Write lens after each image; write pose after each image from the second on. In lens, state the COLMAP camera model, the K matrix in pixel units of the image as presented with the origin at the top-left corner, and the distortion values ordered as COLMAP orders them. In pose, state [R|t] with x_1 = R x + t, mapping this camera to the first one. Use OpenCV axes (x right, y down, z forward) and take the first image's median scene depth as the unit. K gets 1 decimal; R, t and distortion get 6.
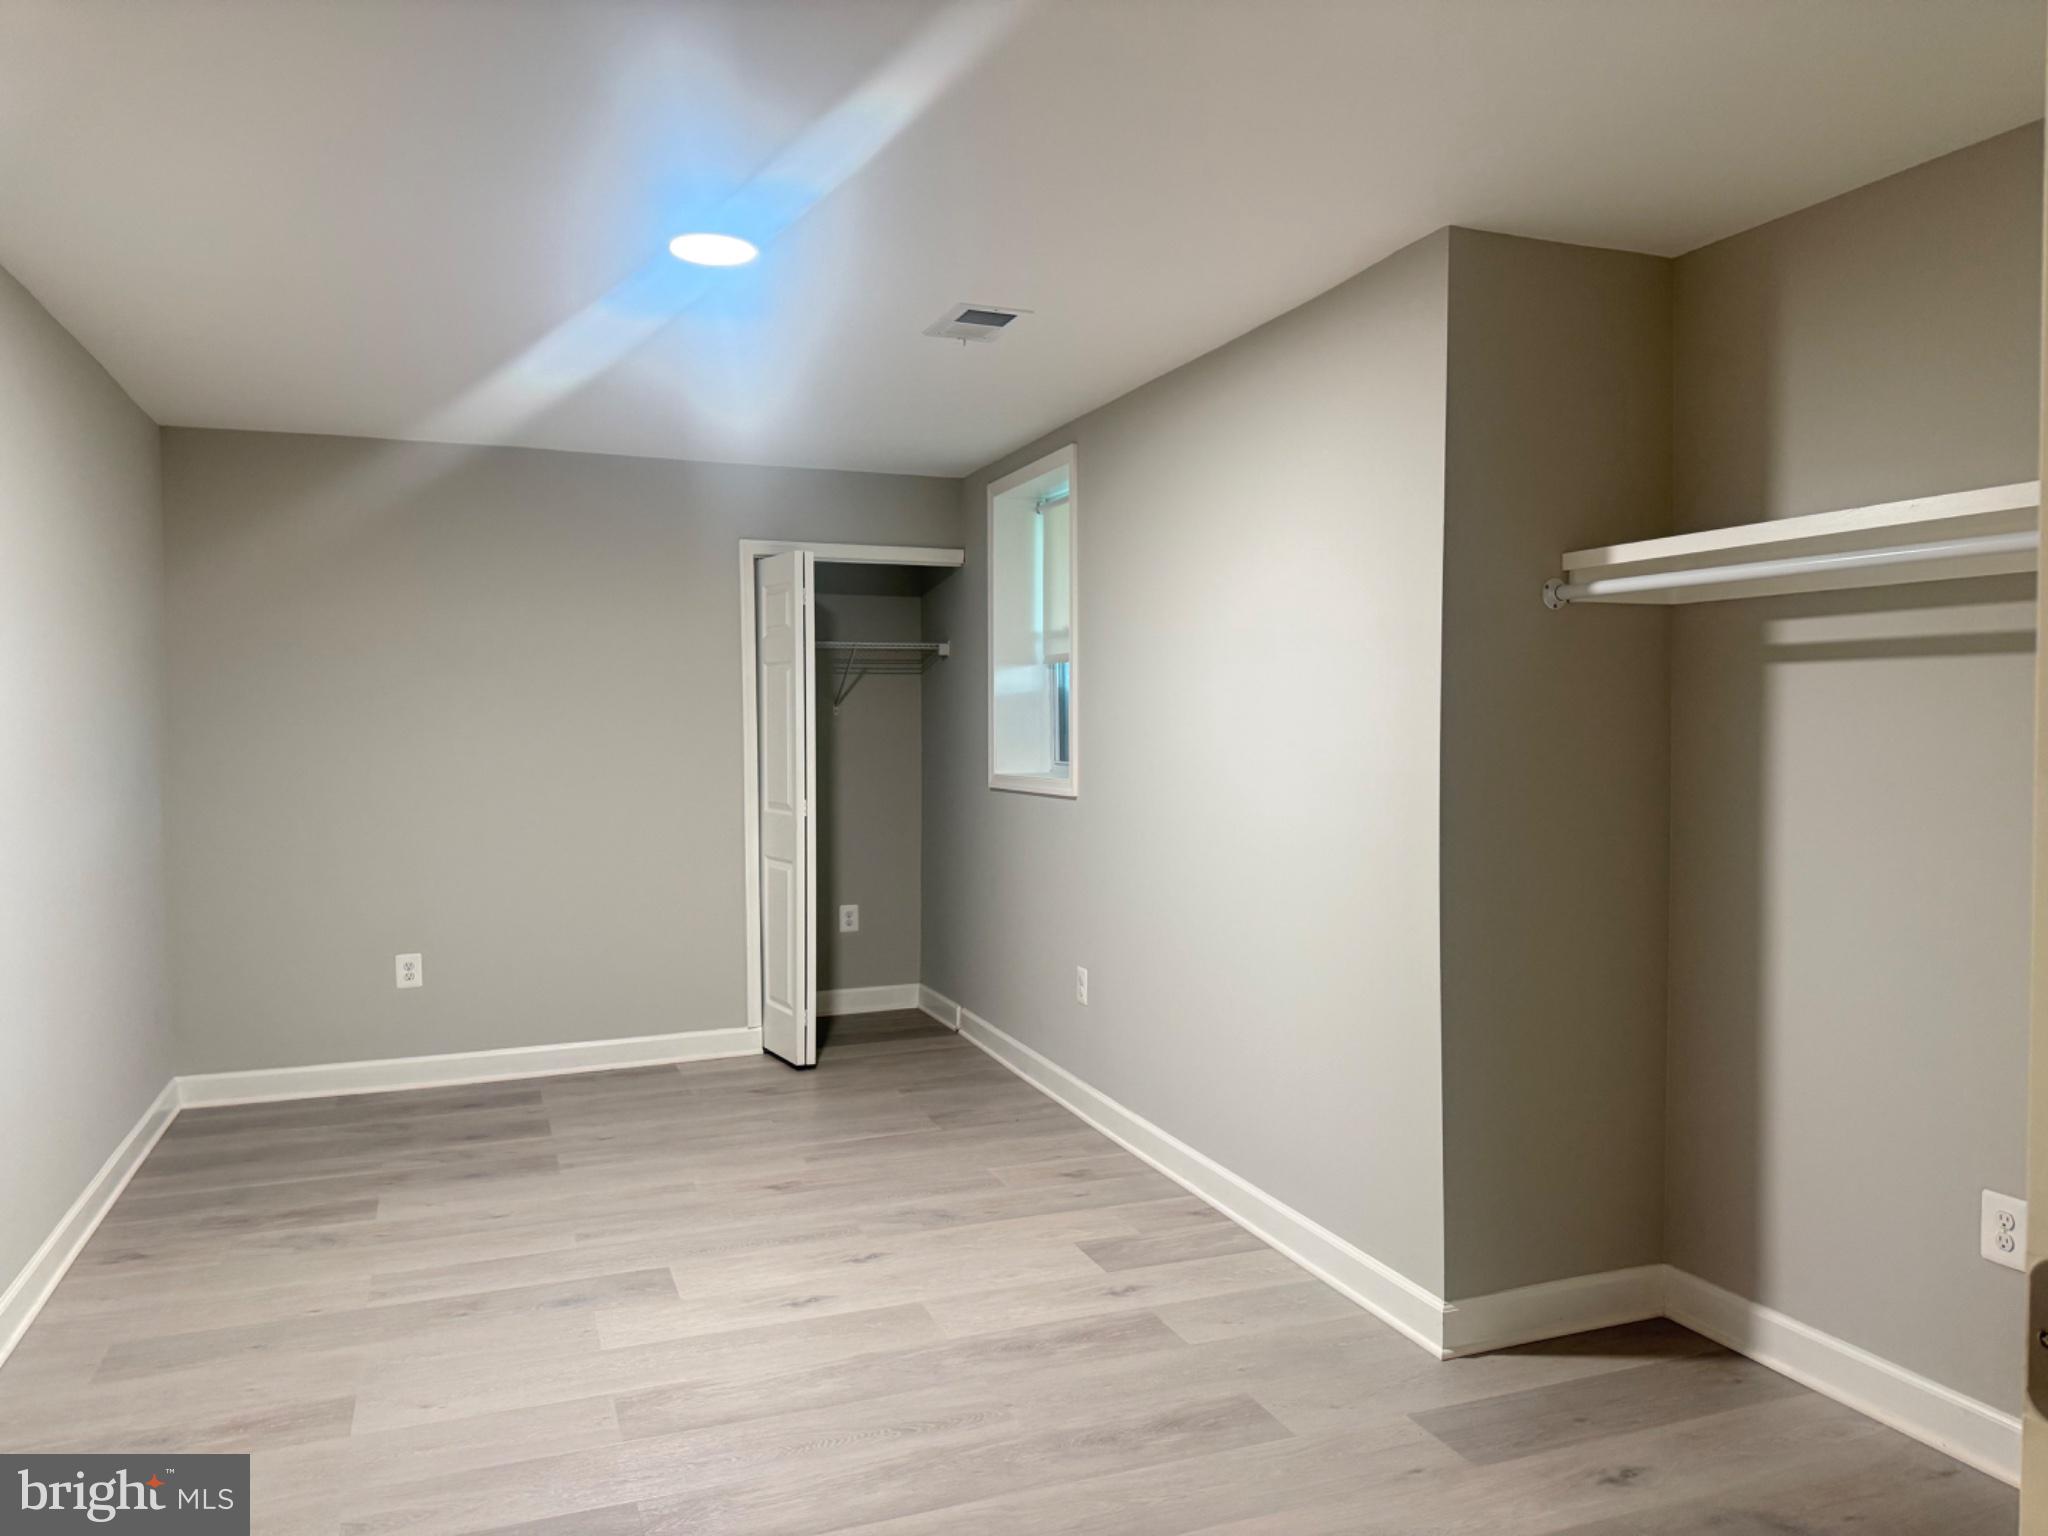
lens RADIAL K [[1454.4, 0, 1018.3], [0, 1454.4, 762.1], [0, 0, 1]] dist [0.031284, -0.029533]
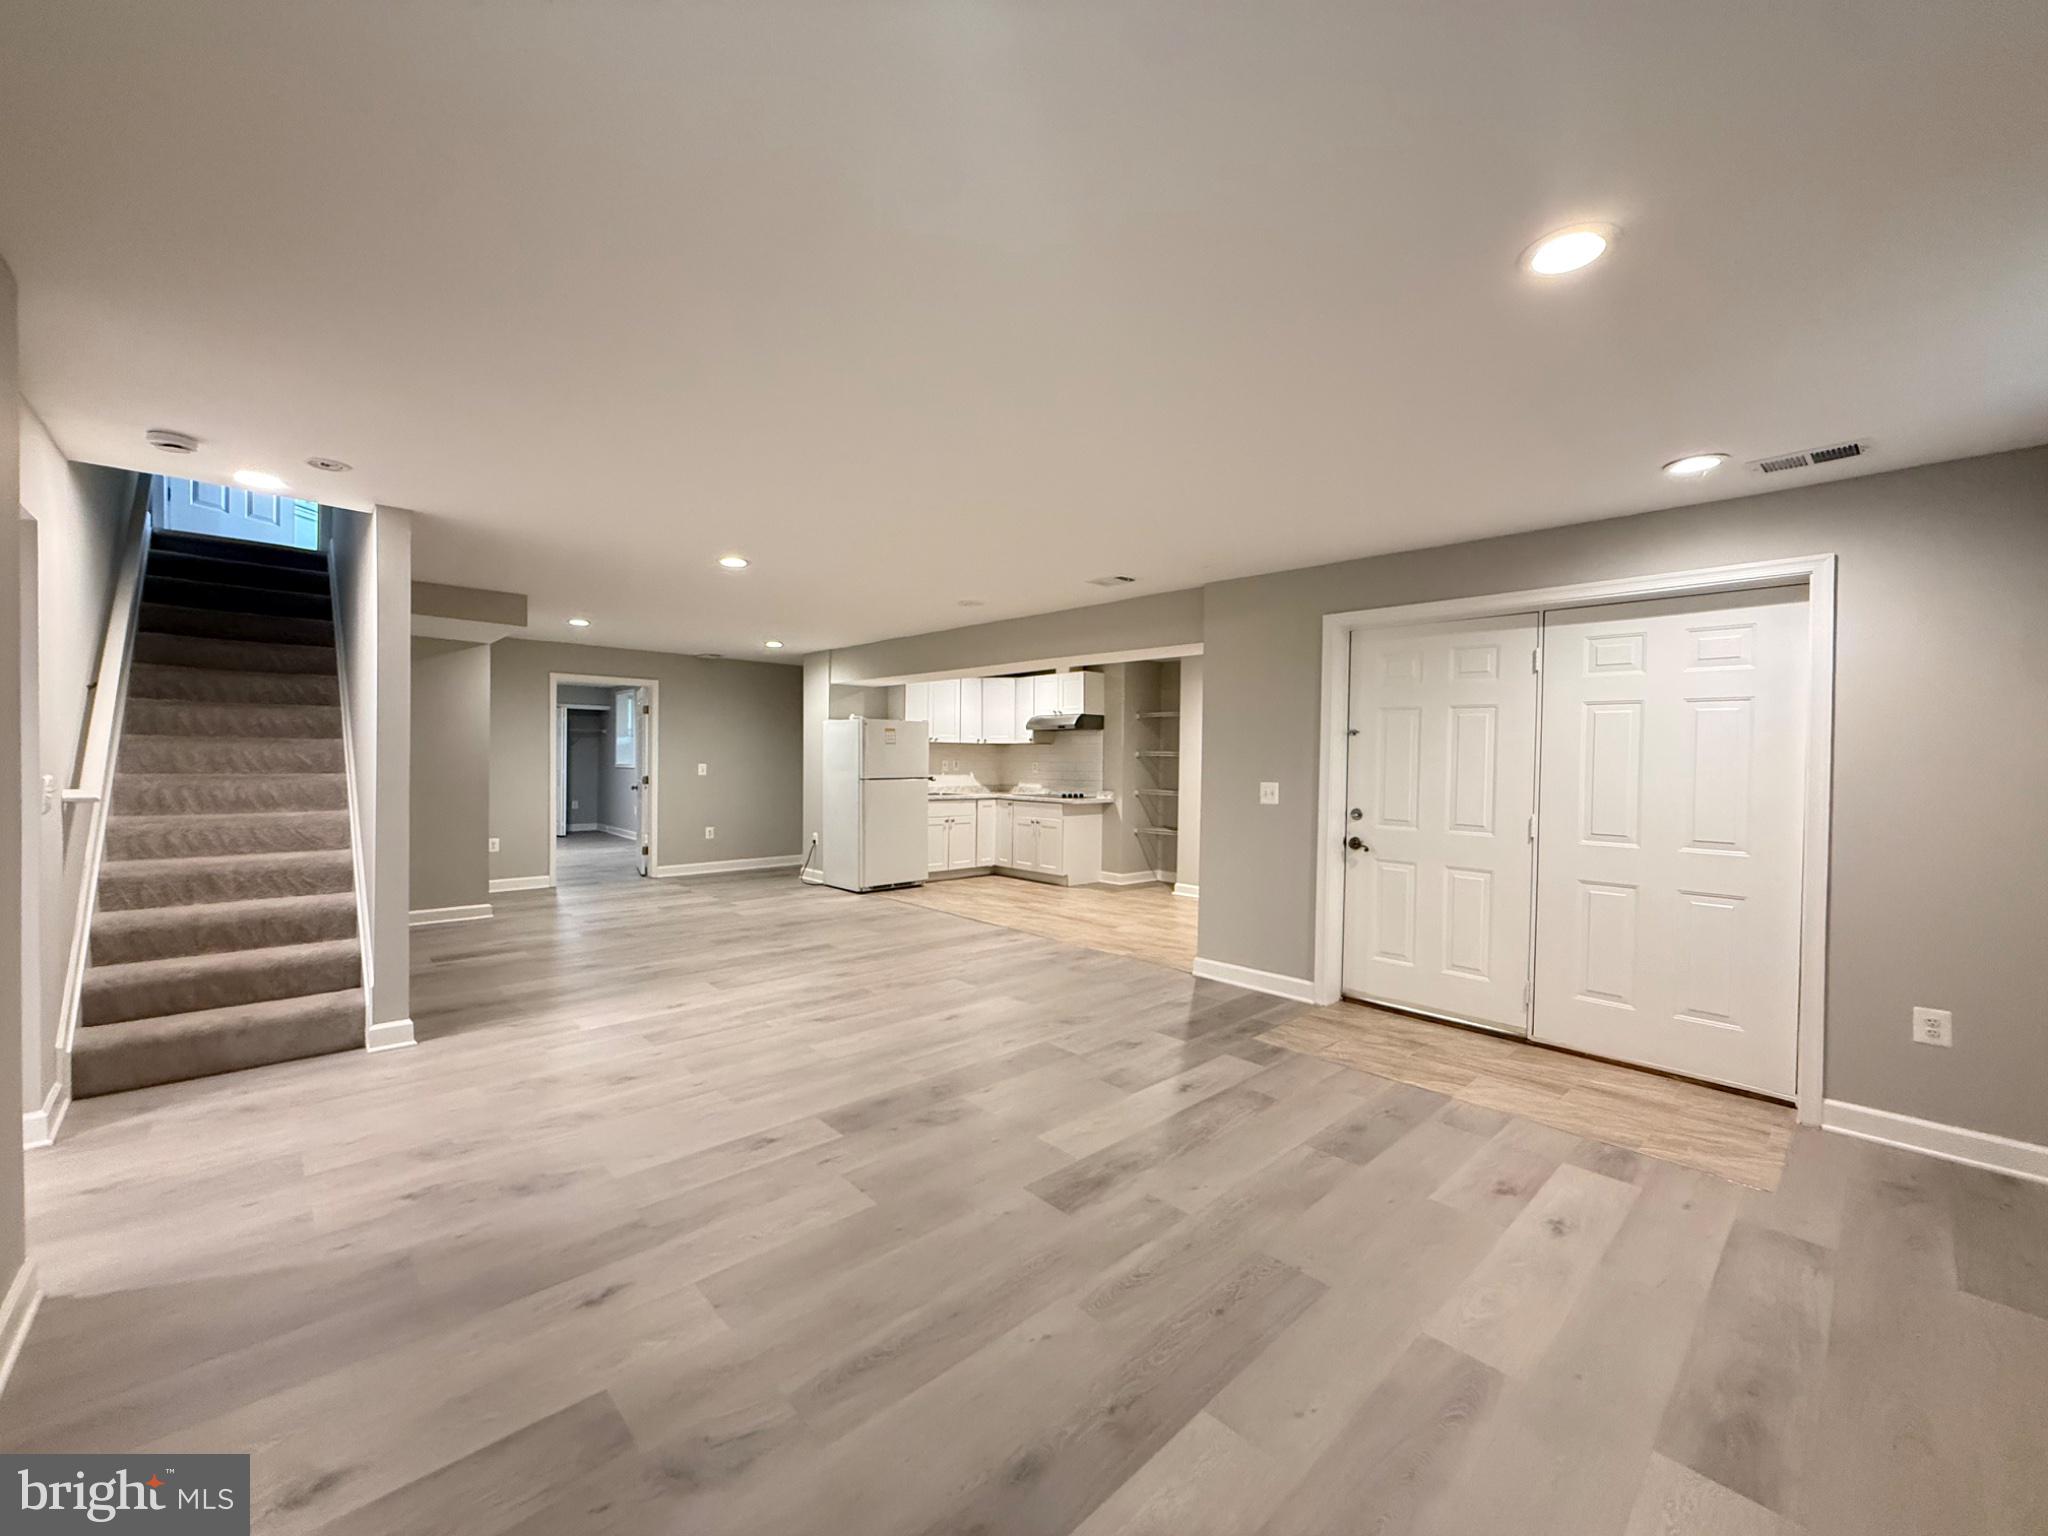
lens RADIAL K [[818.9, 0, 1021.2], [0, 818.9, 768.4], [0, 0, 1]] dist [0.002057, 0.002588]
pose [[0.926219, 0.005766, 0.376941, 0.202521], [0.000094, 0.999879, -0.015525, 0.071060], [-0.376985, 0.014415, 0.926107, -1.896361]]
